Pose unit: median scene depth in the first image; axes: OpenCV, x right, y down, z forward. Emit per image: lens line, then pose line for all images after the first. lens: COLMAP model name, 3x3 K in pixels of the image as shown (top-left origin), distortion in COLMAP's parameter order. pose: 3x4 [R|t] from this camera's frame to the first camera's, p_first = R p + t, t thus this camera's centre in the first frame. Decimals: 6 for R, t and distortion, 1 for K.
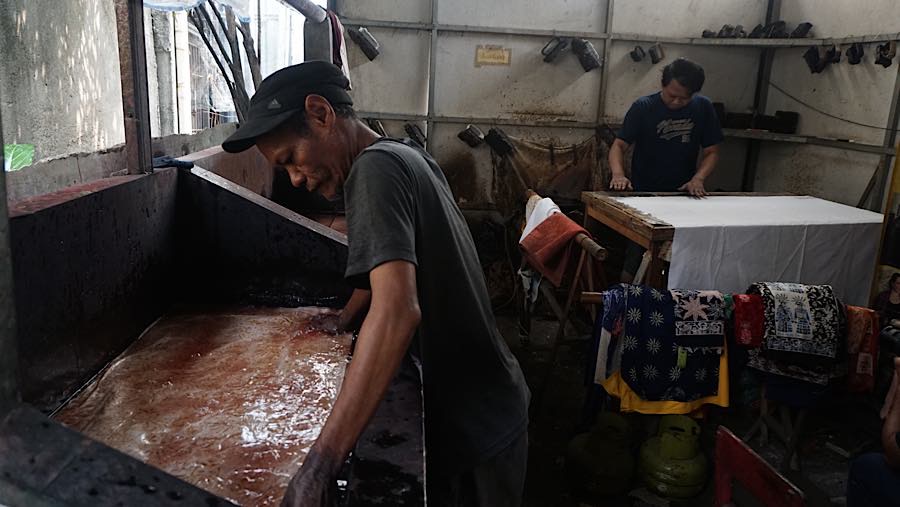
lens RADIAL K [[652.5, 0, 448.0], [0, 652.5, 238.8], [0, 0, 1]] dist [0.010437, 0.004241]
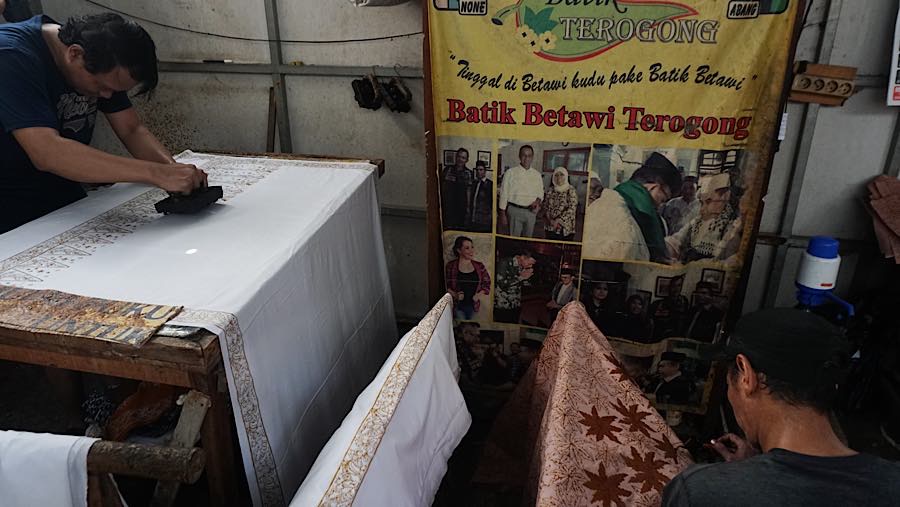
lens RADIAL K [[611.5, 0, 450.0], [0, 611.5, 253.5], [0, 0, 1]] dist [0.001854, 0.000753]
pose [[0.384155, -0.400766, 0.831752, 0.040220], [0.239100, 0.913328, 0.329641, -0.099407], [-0.891772, 0.072238, 0.446682, 0.403231]]
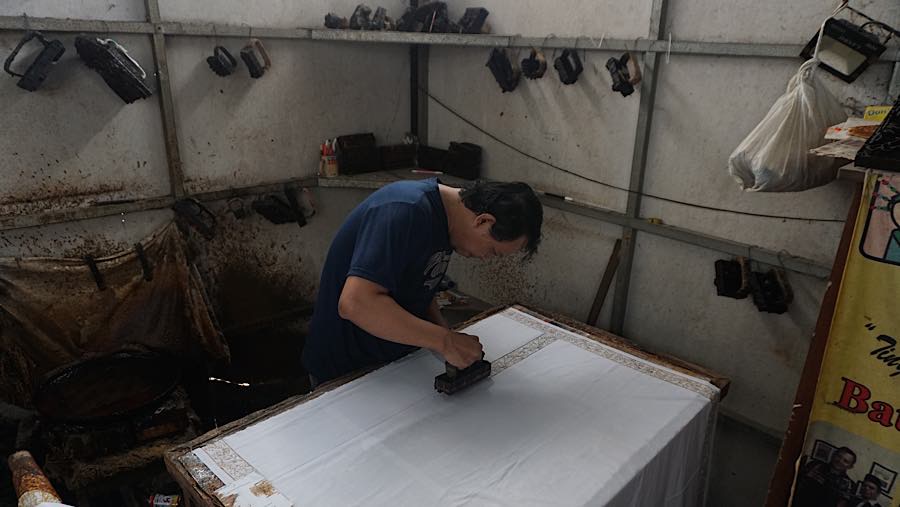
lens RADIAL K [[626.9, 0, 450.9], [0, 626.9, 313.5], [0, 0, 1]] dist [-0.071069, 0.058981]
pose [[0.831203, -0.237760, 0.502565, 0.141642], [0.139620, 0.964244, 0.225255, -0.170111], [-0.538152, -0.117065, 0.834679, 0.447427]]
